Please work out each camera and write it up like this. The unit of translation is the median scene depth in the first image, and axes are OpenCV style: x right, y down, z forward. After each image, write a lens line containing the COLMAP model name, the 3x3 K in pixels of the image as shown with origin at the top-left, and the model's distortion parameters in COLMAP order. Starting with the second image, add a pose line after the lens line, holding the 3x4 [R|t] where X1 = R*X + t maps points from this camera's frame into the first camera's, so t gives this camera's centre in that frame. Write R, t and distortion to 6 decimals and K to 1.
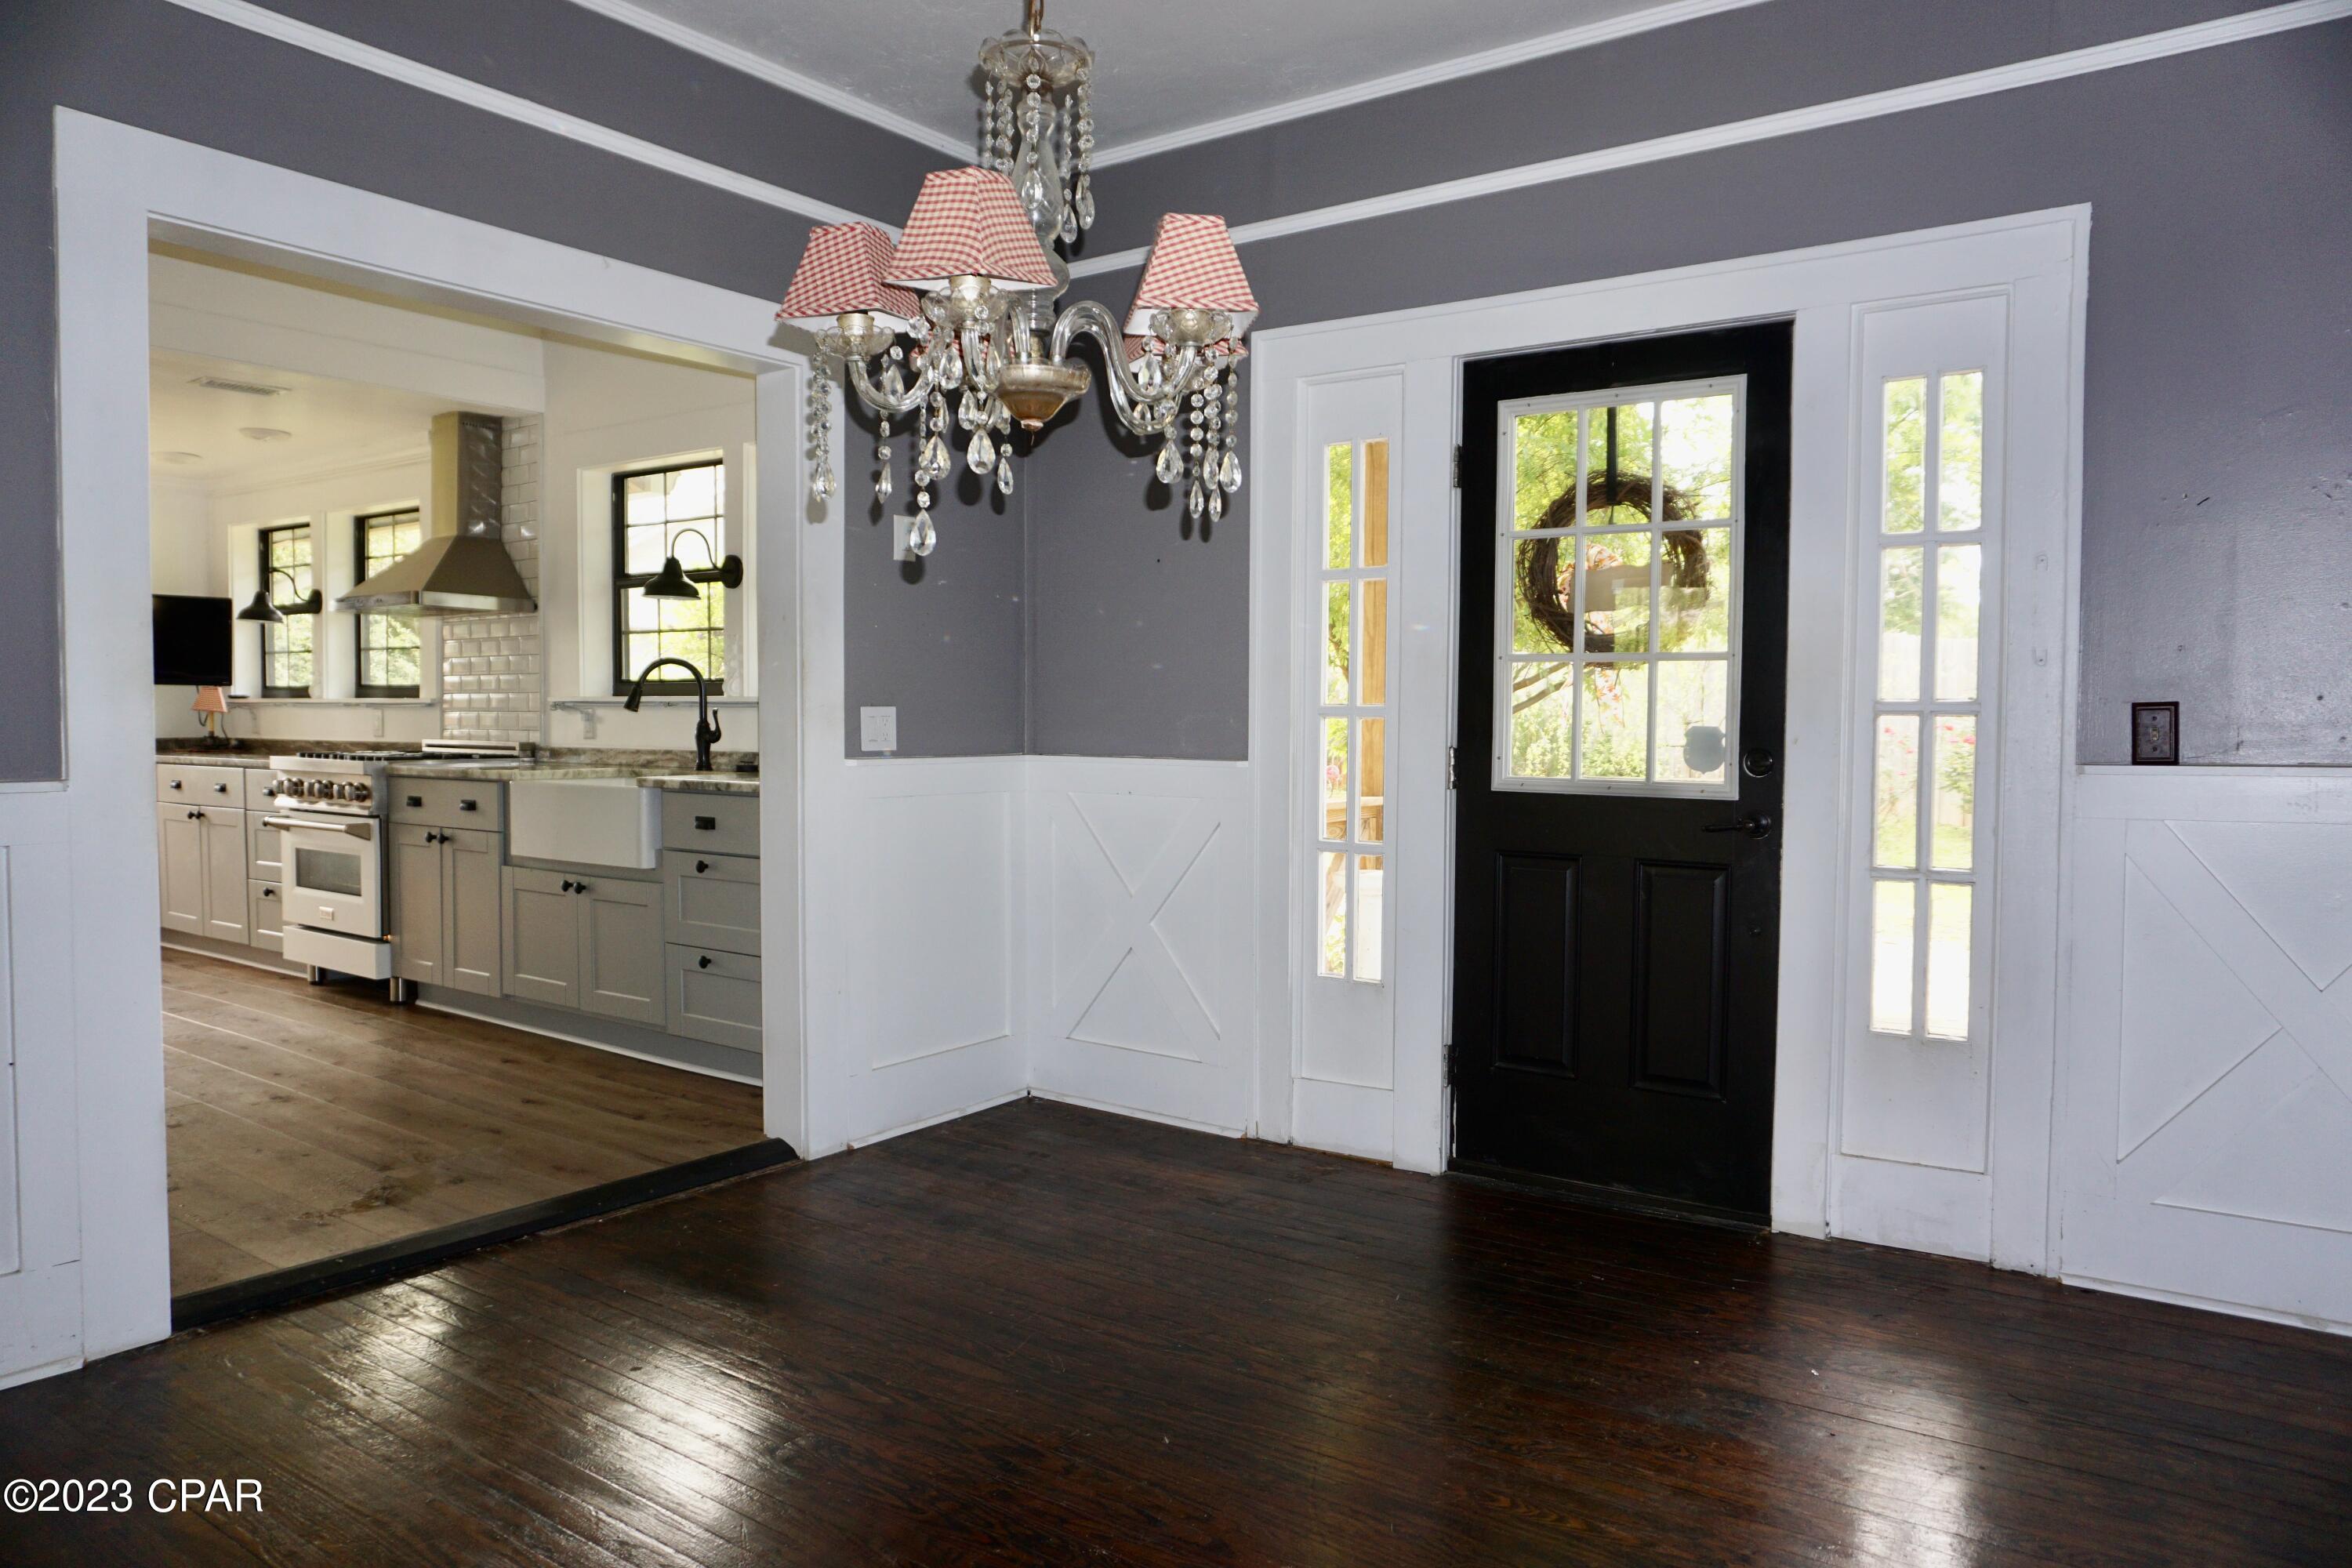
lens RADIAL K [[1560.0, 0, 1177.1], [0, 1560.0, 774.2], [0, 0, 1]] dist [-0.056478, 0.038741]
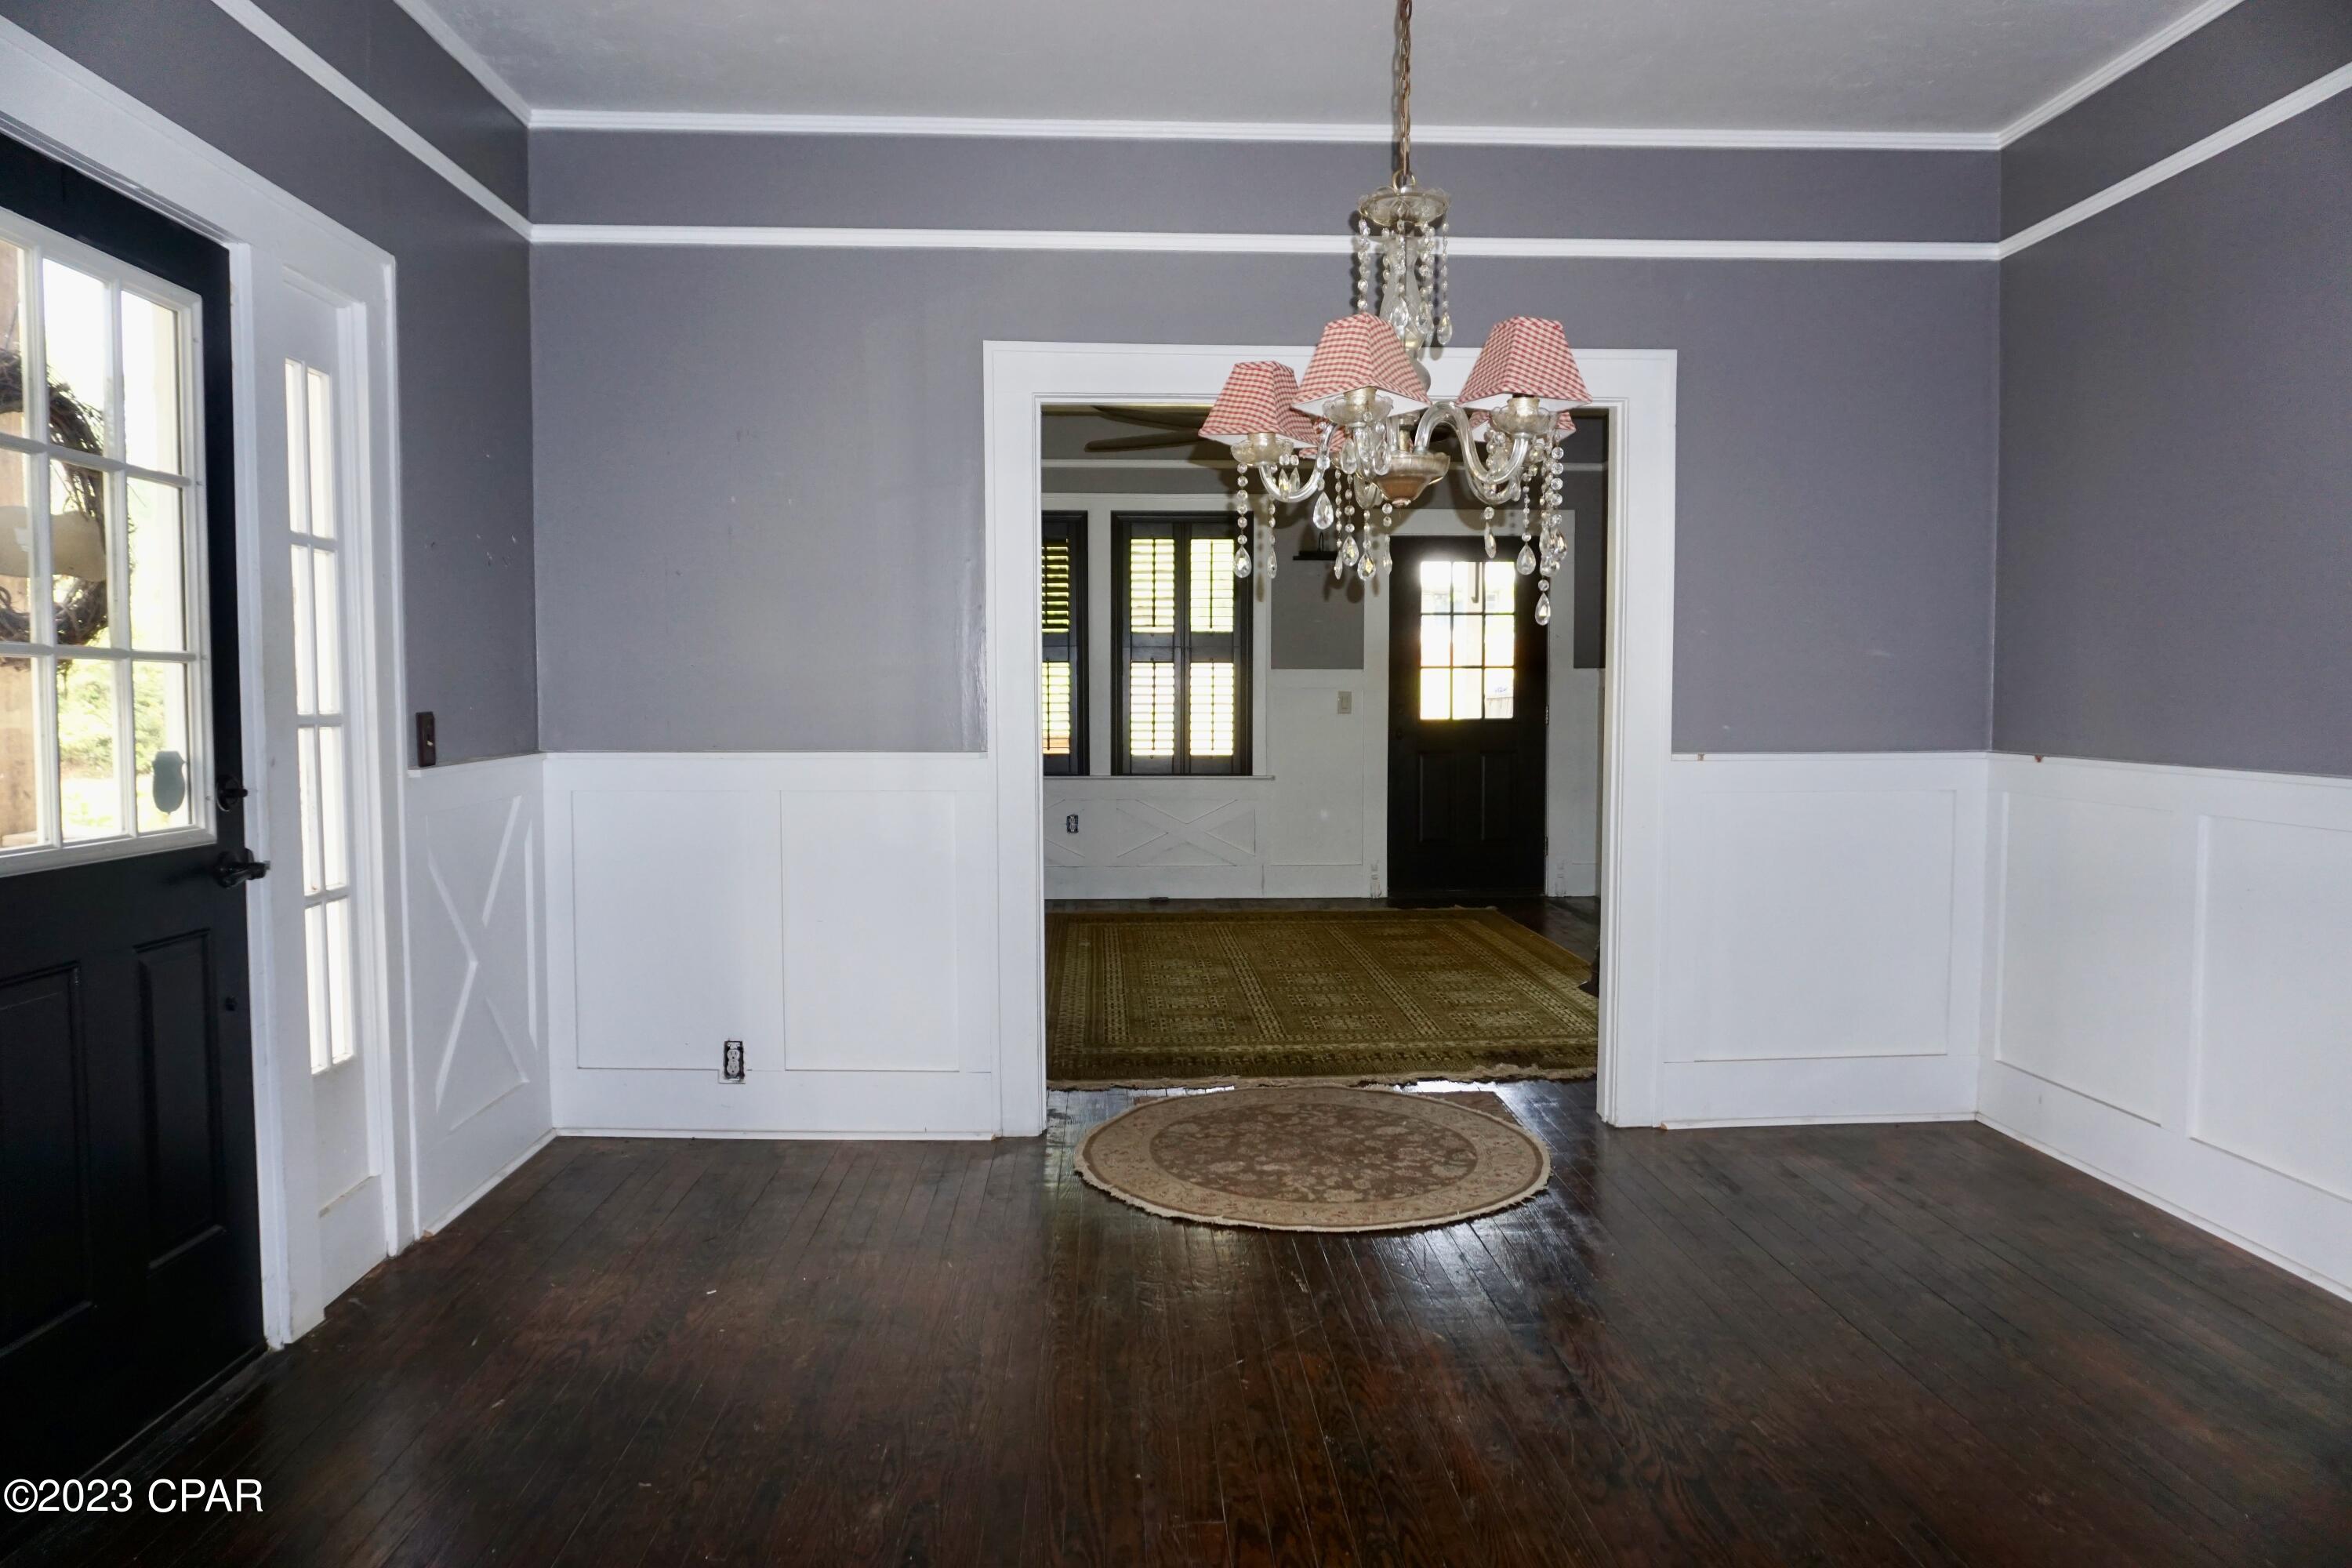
lens RADIAL K [[1560.0, 0, 1177.1], [0, 1560.0, 774.2], [0, 0, 1]] dist [-0.056478, 0.038741]
pose [[-0.617066, -0.044352, 0.785660, -0.382834], [0.031714, 0.996198, 0.081146, -0.046468], [-0.786272, 0.074989, -0.613314, 0.765735]]
